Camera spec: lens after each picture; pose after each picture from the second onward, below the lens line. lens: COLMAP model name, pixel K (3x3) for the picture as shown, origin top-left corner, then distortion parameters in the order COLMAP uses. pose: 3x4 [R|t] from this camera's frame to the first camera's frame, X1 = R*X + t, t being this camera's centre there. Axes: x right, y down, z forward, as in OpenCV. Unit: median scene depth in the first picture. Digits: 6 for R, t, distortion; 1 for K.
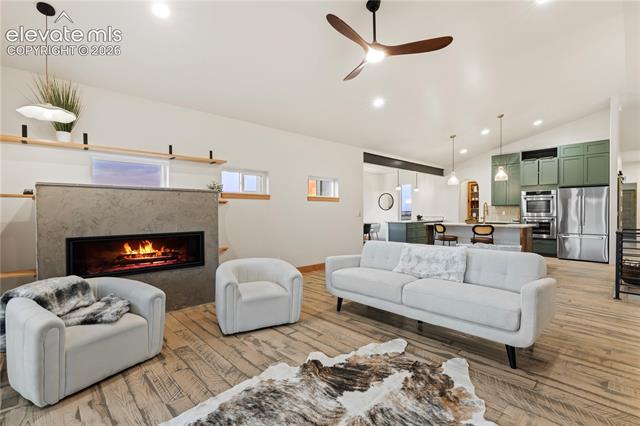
lens RADIAL K [[292.7, 0, 320.0], [0, 292.7, 213.0], [0, 0, 1]] dist [0.000113, -0.000459]
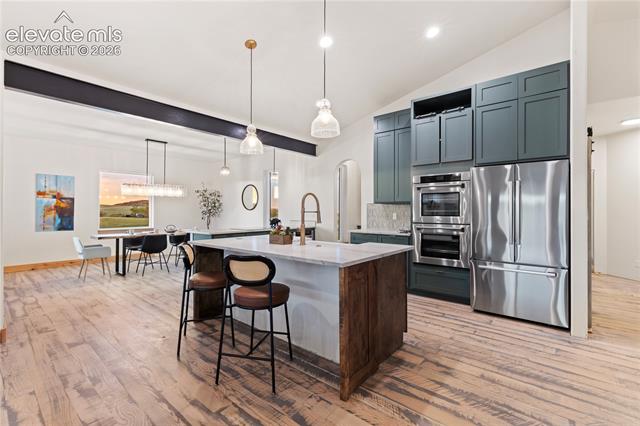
lens RADIAL K [[285.7, 0, 320.6], [0, 285.7, 210.5], [0, 0, 1]] dist [0.006194, 0.000449]
pose [[0.992966, 0.006325, 0.118231, 0.496623], [-0.005138, 0.999933, -0.010344, -0.005103], [-0.118289, 0.009664, 0.992932, 0.542640]]
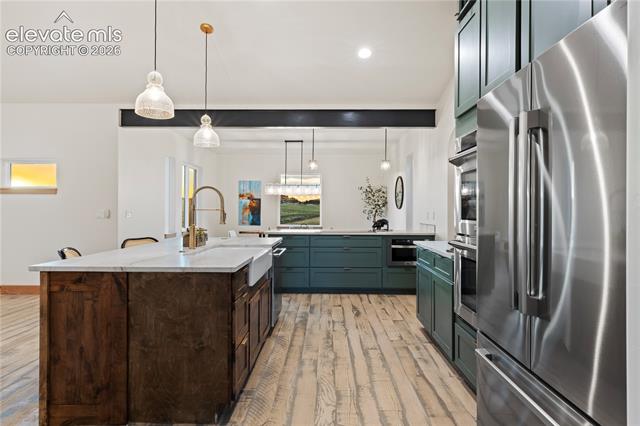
lens RADIAL K [[342.7, 0, 320.0], [0, 342.7, 213.0], [0, 0, 1]] dist [0.005067, -0.000210]
pose [[0.721050, 0.015210, -0.692716, 0.881764], [-0.013864, 0.999876, 0.007523, -0.008526], [0.692744, 0.004180, 0.721172, 0.747389]]
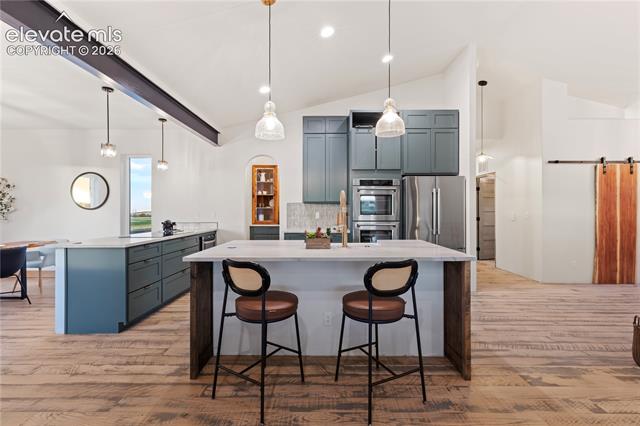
lens RADIAL K [[285.7, 0, 320.6], [0, 285.7, 210.5], [0, 0, 1]] dist [0.006194, 0.000449]
pose [[0.691301, 0.002810, 0.722562, 0.243188], [0.004002, 0.999962, -0.007719, -0.005945], [-0.722556, 0.008228, 0.691263, 0.700432]]
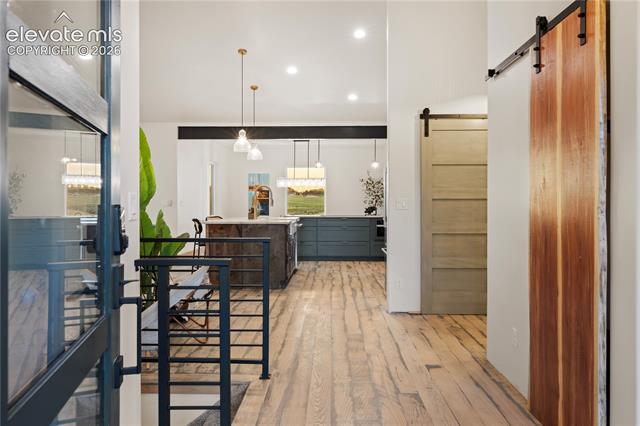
lens RADIAL K [[463.2, 0, 320.0], [0, 463.2, 213.0], [0, 0, 1]] dist [0.002434, 0.000133]
pose [[0.714085, 0.019062, -0.699800, 1.275638], [-0.007792, 0.999784, 0.019283, 0.003389], [0.700016, -0.008317, 0.714079, 0.338923]]
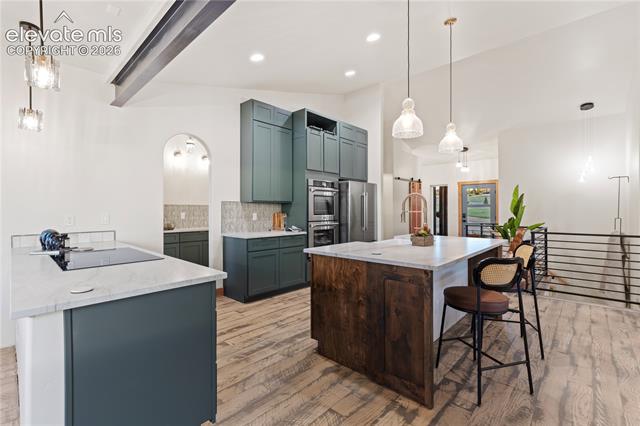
lens RADIAL K [[286.2, 0, 320.0], [0, 286.2, 213.0], [0, 0, 1]] dist [0.002663, -0.000040]
pose [[-0.065742, -0.003322, 0.997831, 0.127063], [0.010973, 0.999932, 0.004052, -0.008216], [-0.997776, 0.011216, -0.065701, 1.098201]]
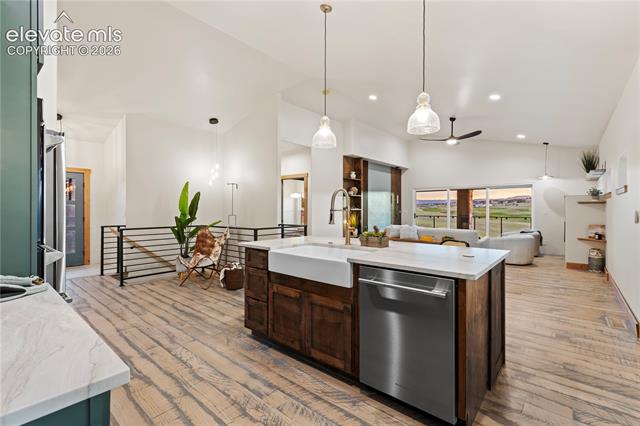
lens RADIAL K [[292.7, 0, 320.0], [0, 292.7, 213.0], [0, 0, 1]] dist [0.000113, -0.000459]
pose [[-0.993877, 0.004620, -0.110394, 0.593496], [0.002528, 0.999815, 0.019081, -0.010727], [0.110461, 0.018685, -0.993705, 1.281256]]
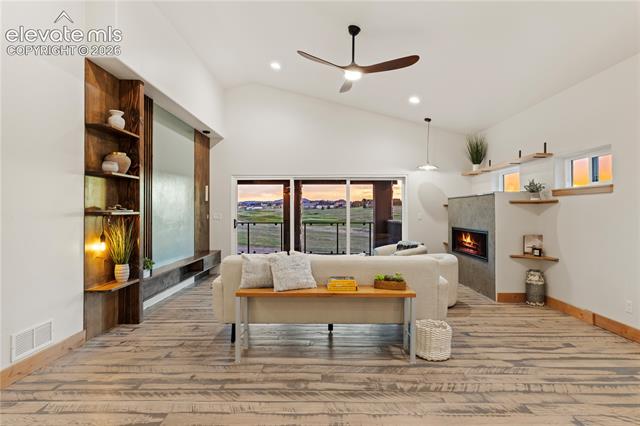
lens RADIAL K [[342.7, 0, 320.0], [0, 342.7, 213.0], [0, 0, 1]] dist [0.005067, -0.000210]
pose [[-0.691930, 0.004779, -0.721949, 0.498632], [-0.002921, 0.999951, 0.009418, -0.007358], [0.721959, 0.008626, -0.691882, 0.740510]]
